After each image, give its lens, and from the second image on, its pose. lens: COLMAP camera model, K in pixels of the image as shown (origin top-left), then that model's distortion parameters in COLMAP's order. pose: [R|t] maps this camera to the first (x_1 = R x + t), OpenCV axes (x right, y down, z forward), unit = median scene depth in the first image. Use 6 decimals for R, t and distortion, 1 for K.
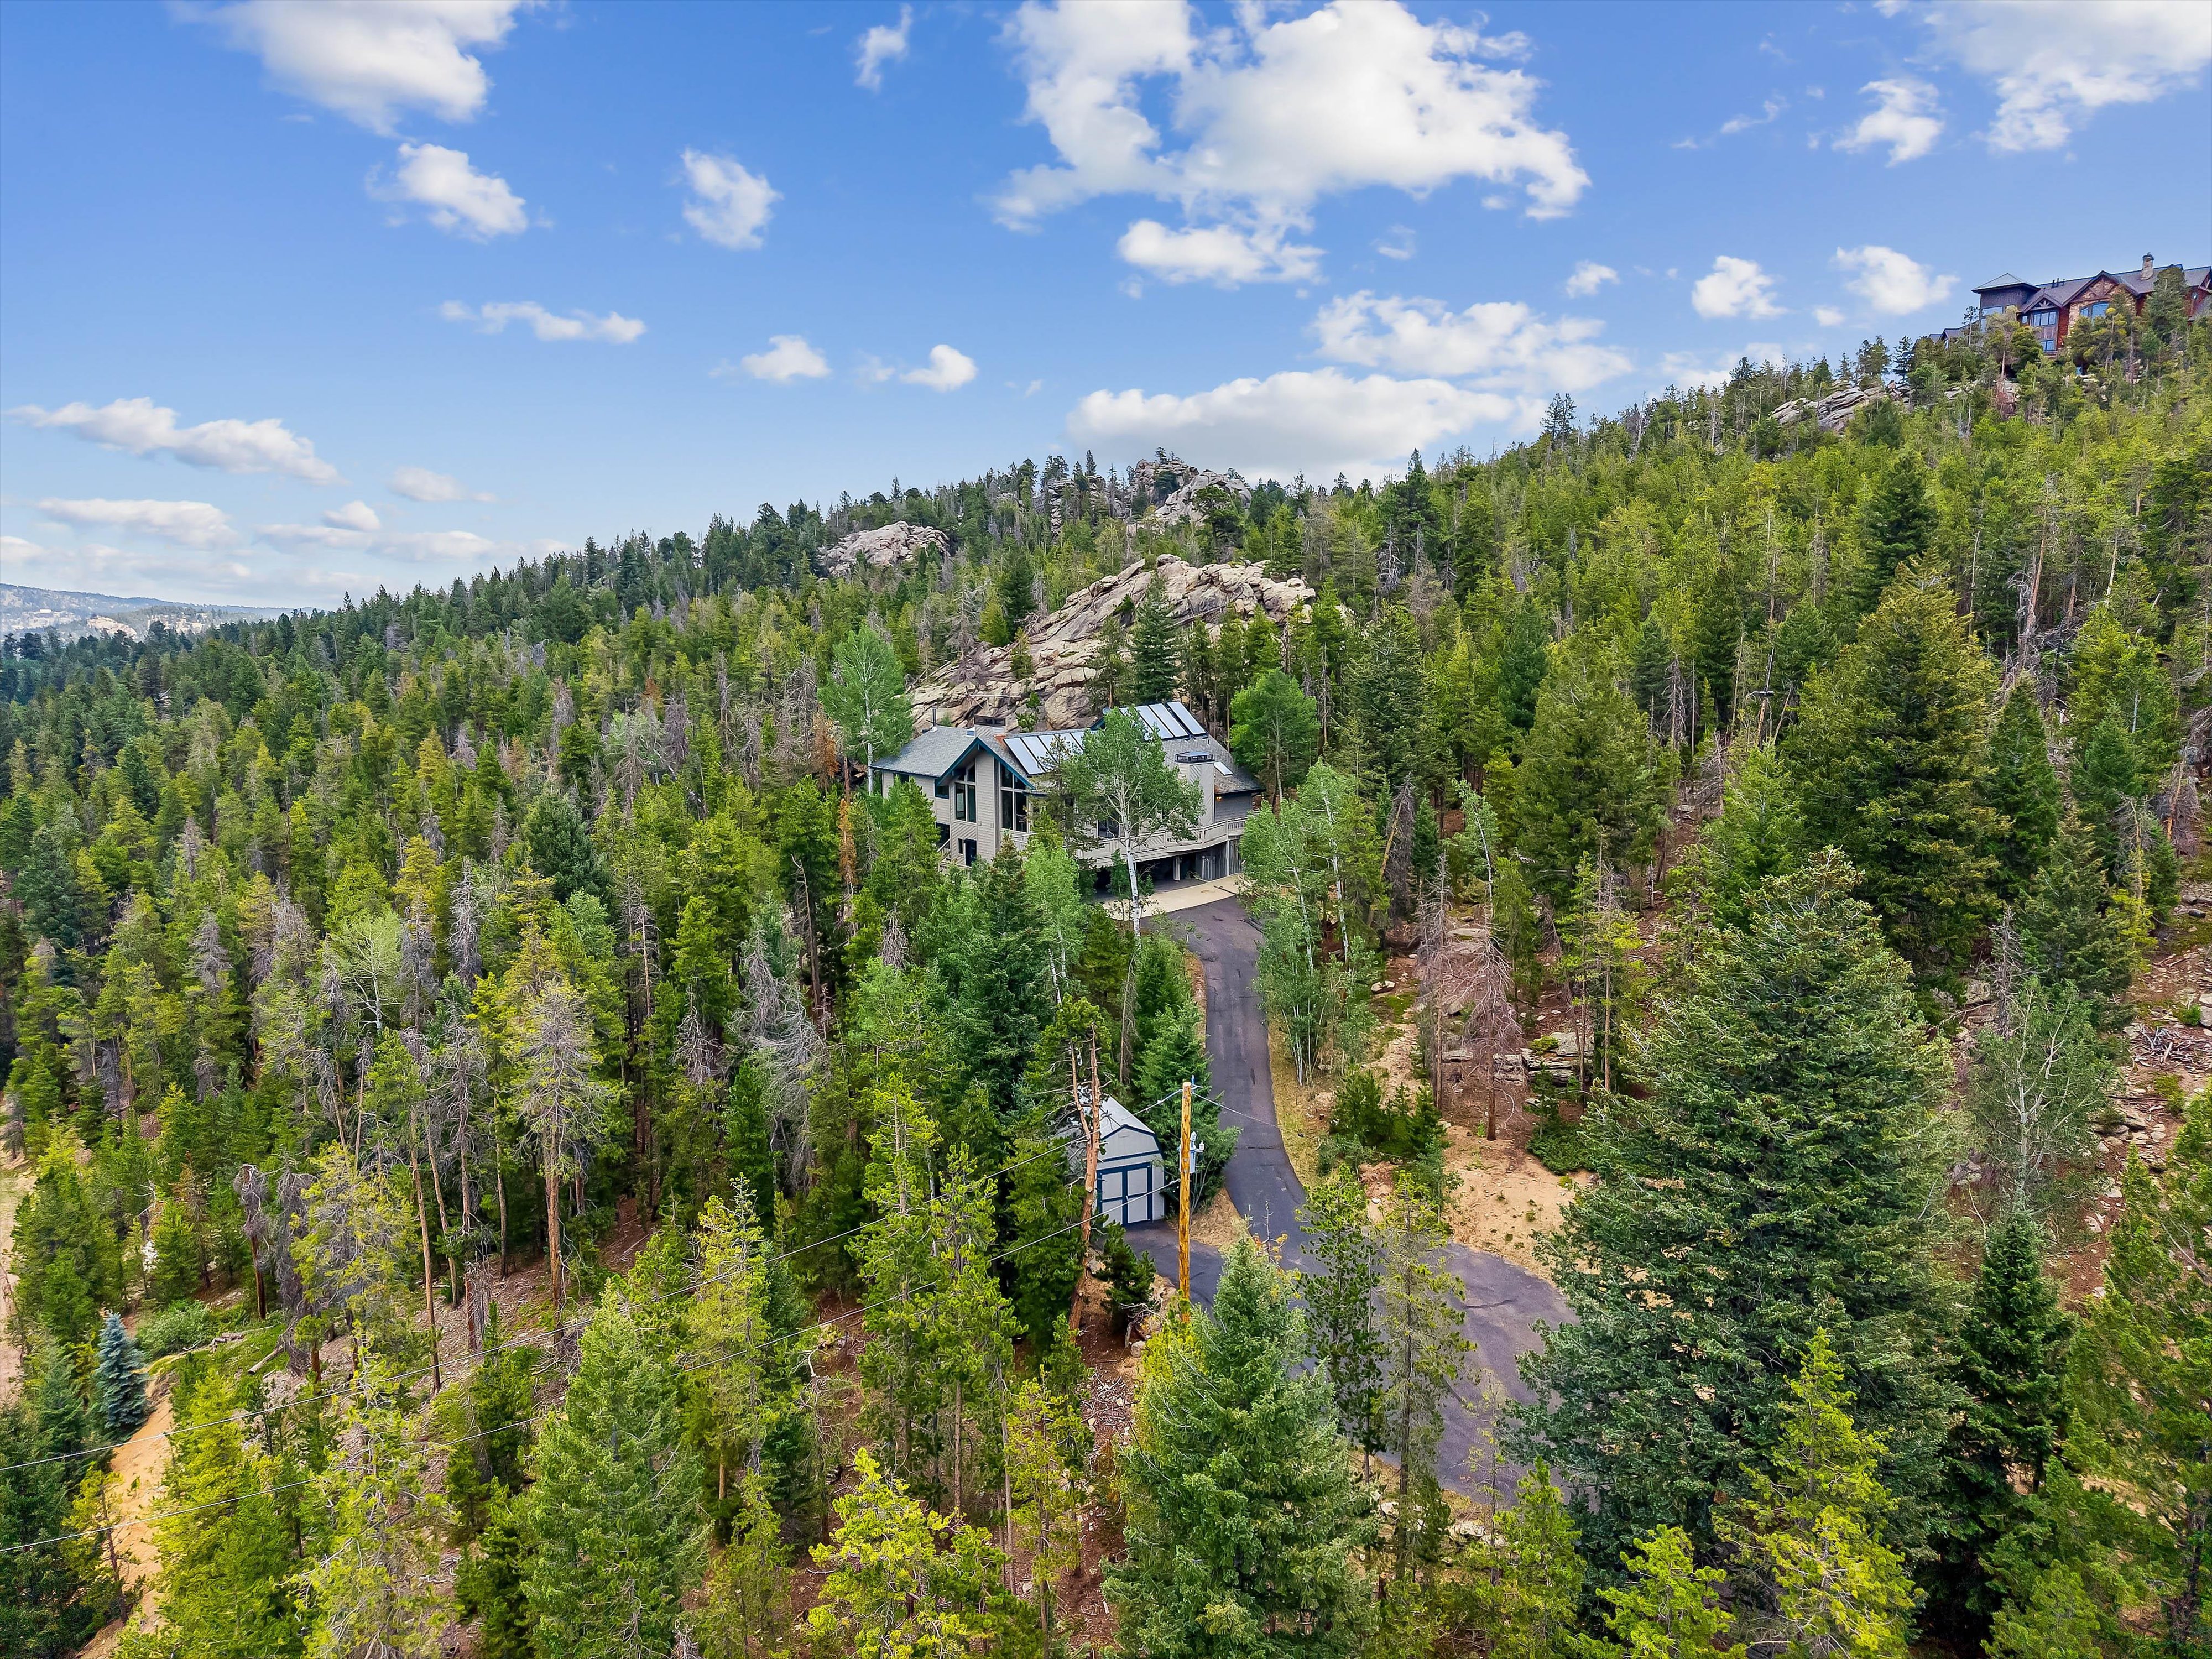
lens RADIAL K [[1490.1, 0, 1106.0], [0, 1490.1, 829.5], [0, 0, 1]] dist [0.019687, -0.006755]
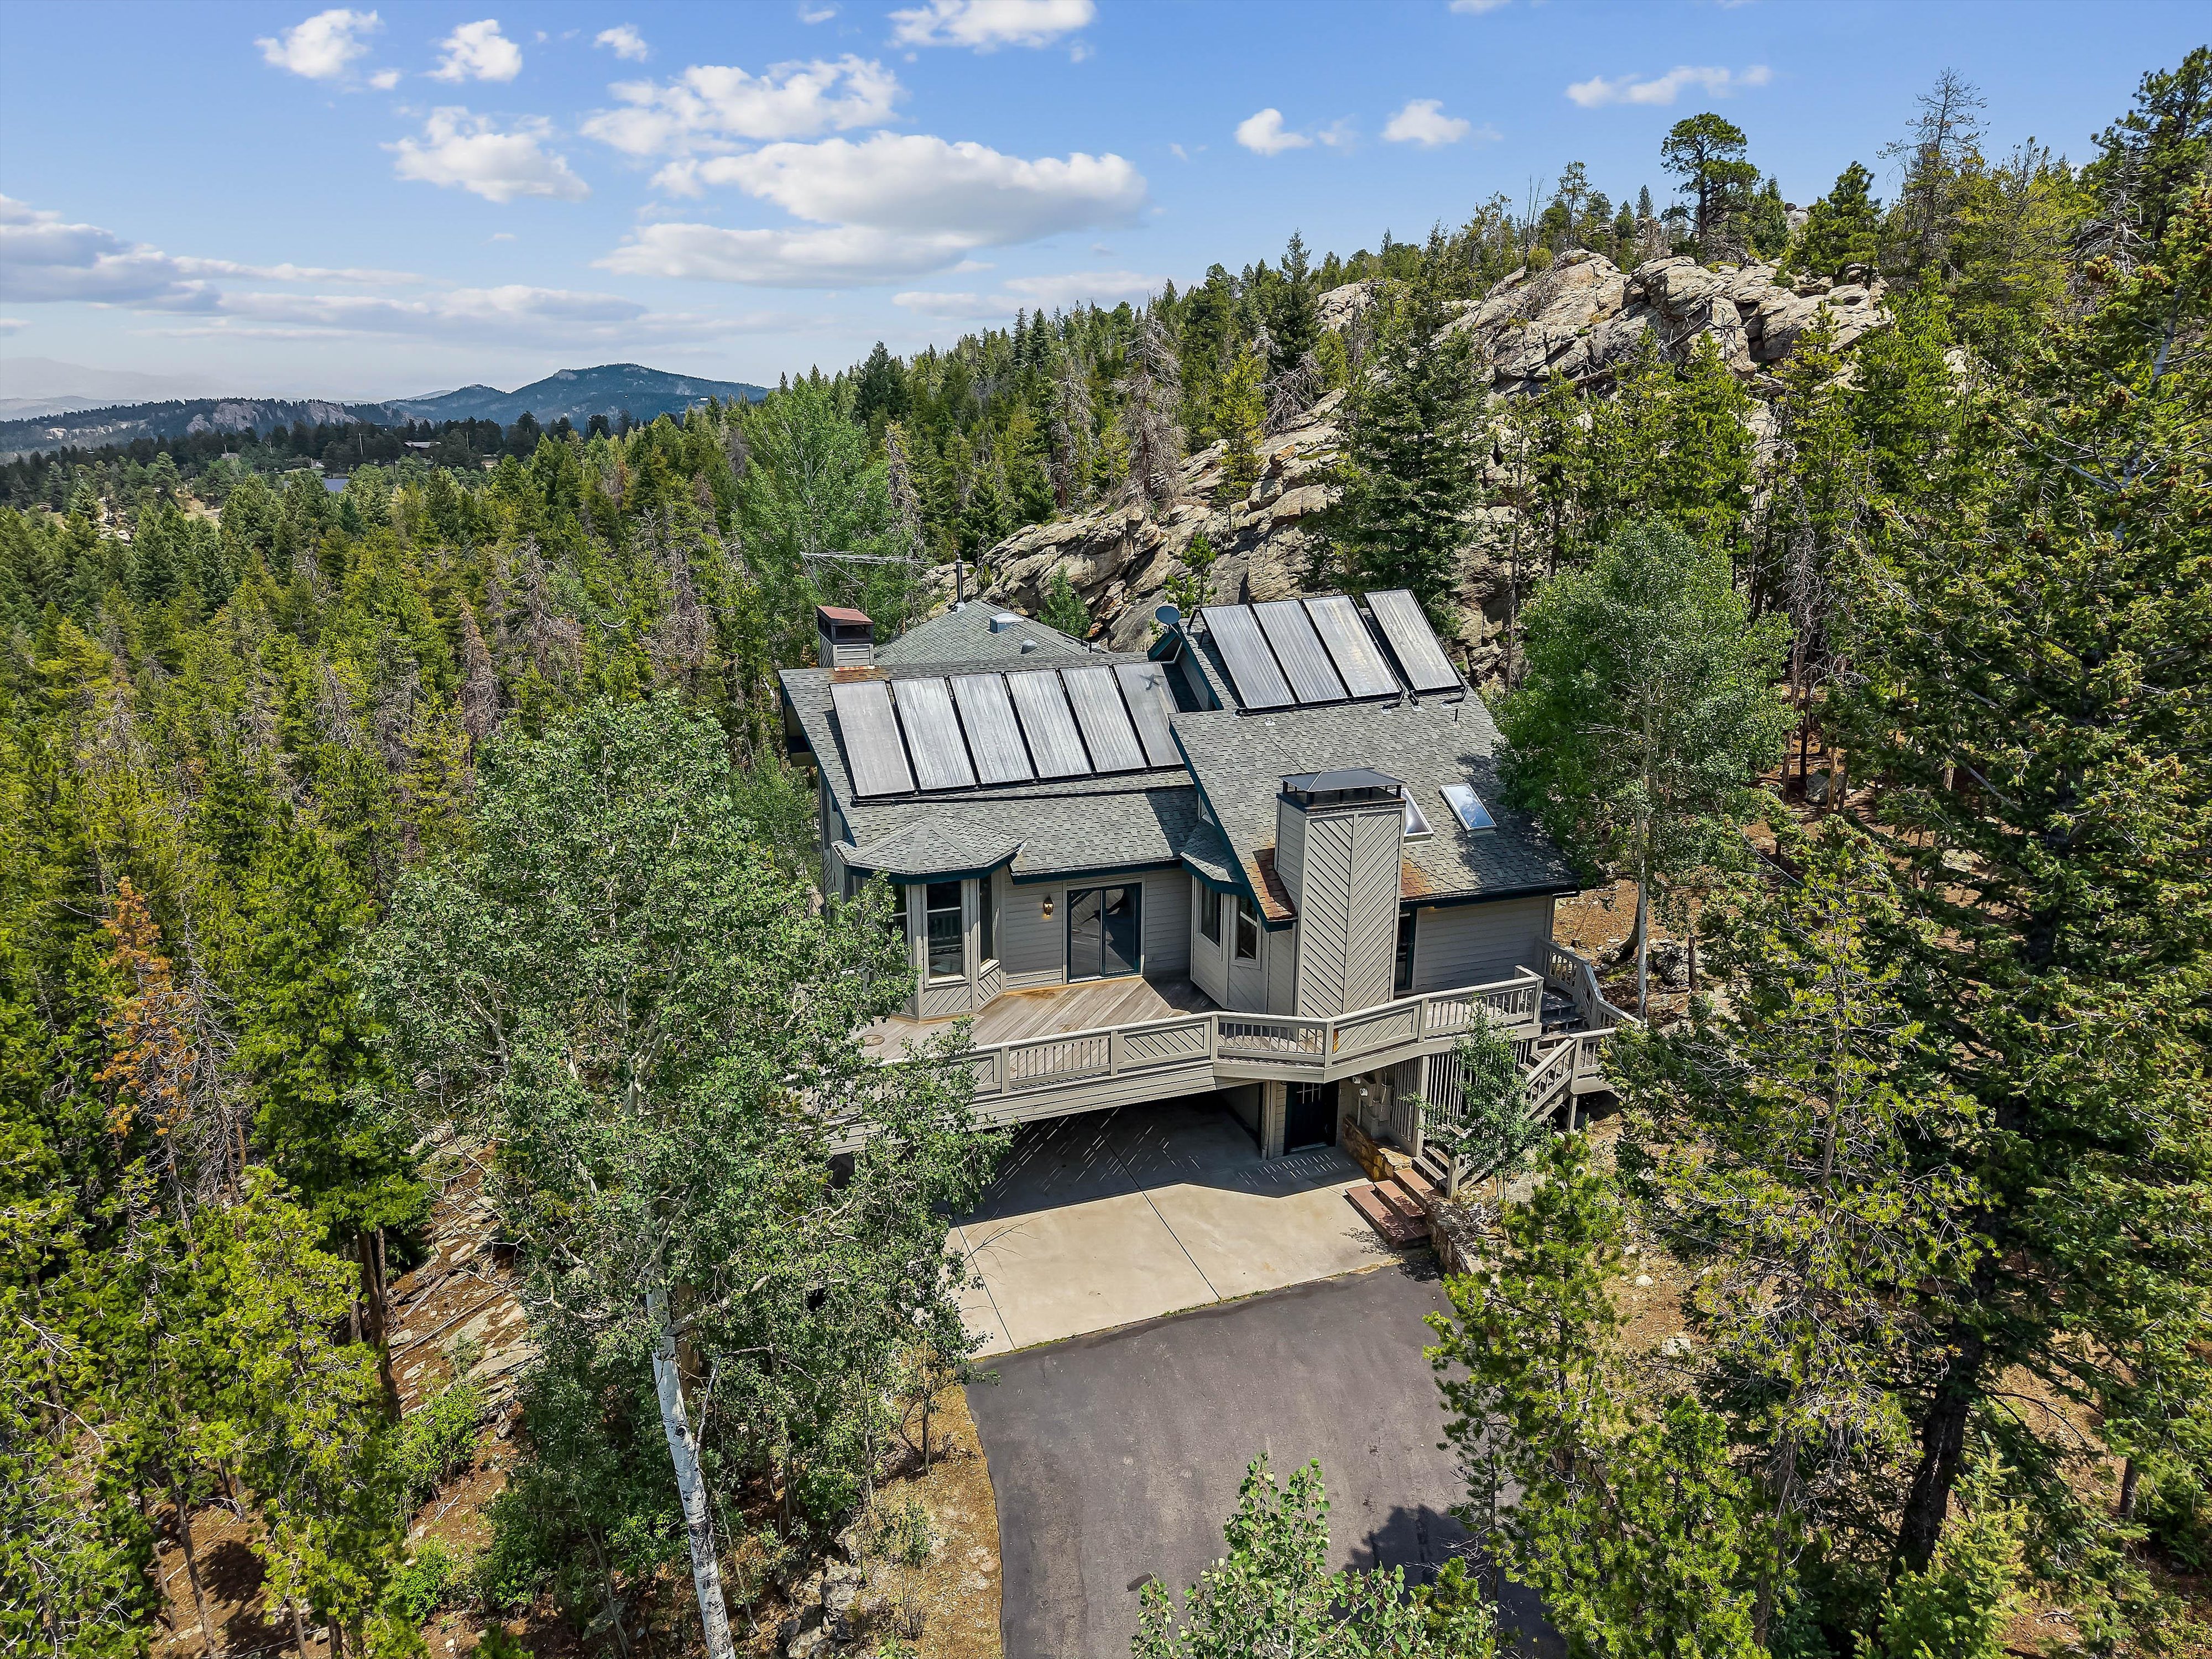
lens RADIAL K [[1490.1, 0, 1106.0], [0, 1490.1, 829.5], [0, 0, 1]] dist [0.019687, -0.006755]
pose [[0.932905, 0.104003, -0.344776, 0.092858], [-0.059582, 0.988771, 0.137050, -0.059252], [0.355158, -0.107312, 0.928626, 0.507731]]
